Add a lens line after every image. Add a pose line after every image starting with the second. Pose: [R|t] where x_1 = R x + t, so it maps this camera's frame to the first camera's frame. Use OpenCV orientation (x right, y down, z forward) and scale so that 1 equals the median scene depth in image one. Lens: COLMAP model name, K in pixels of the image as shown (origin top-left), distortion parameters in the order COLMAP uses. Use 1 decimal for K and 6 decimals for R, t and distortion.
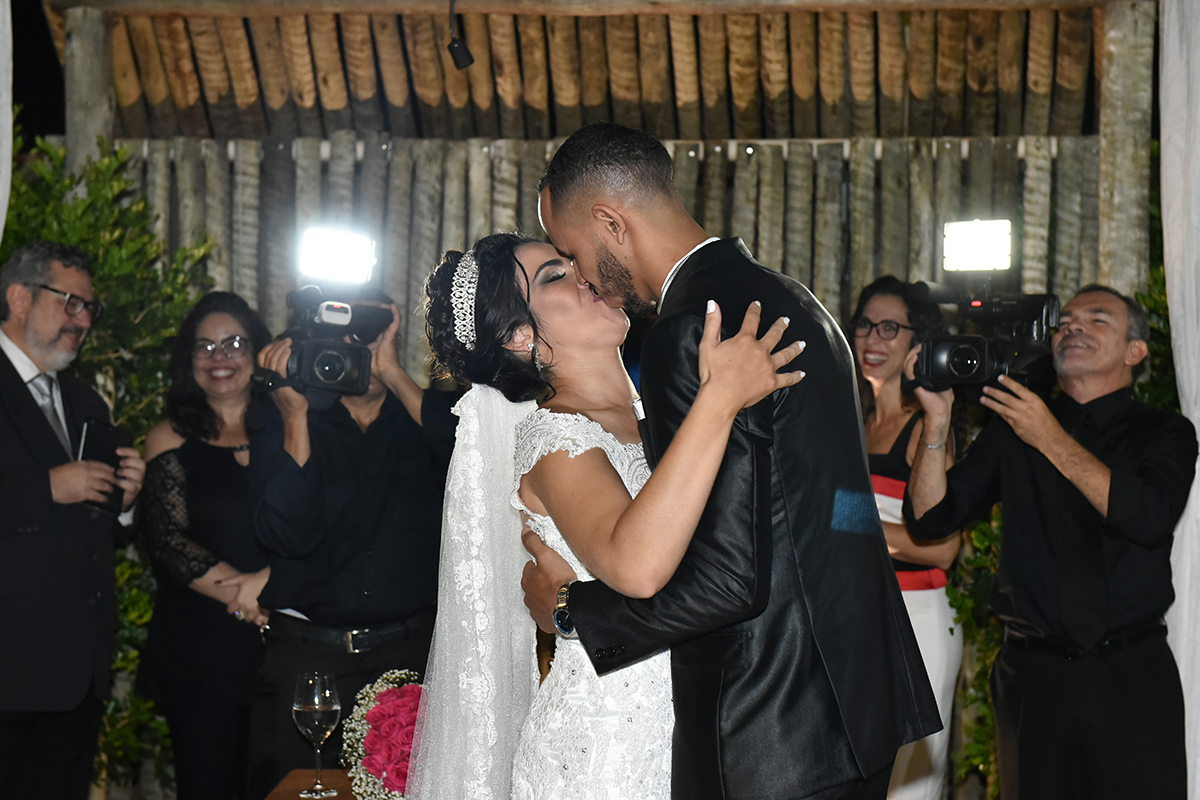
lens RADIAL K [[2173.0, 0, 600.2], [0, 2173.0, 352.8], [0, 0, 1]] dist [0.003733, -0.034287]
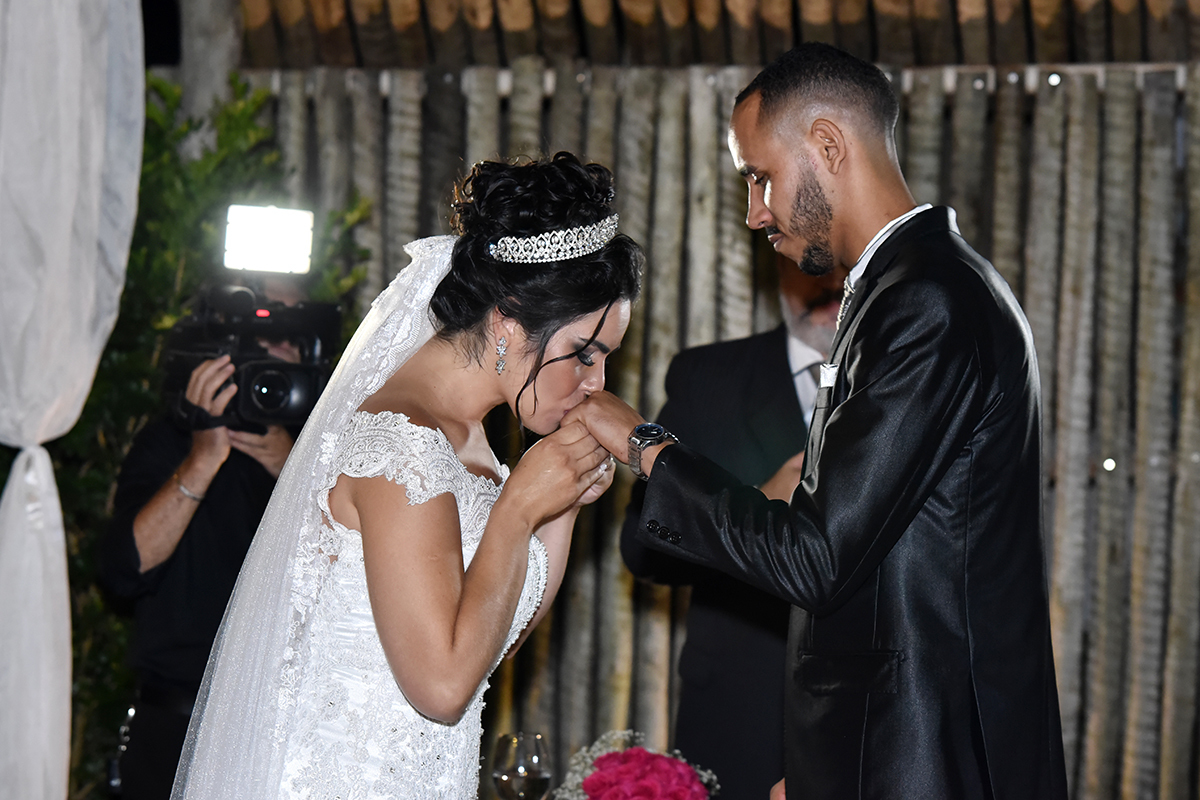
lens RADIAL K [[3138.4, 0, 541.8], [0, 3138.4, 398.6], [0, 0, 1]] dist [-0.065118, -0.379151]
pose [[0.995459, 0.000693, -0.095189, -0.006290], [0.001205, 0.999802, 0.019878, -0.002274], [0.095184, -0.019903, 0.995261, -0.121553]]
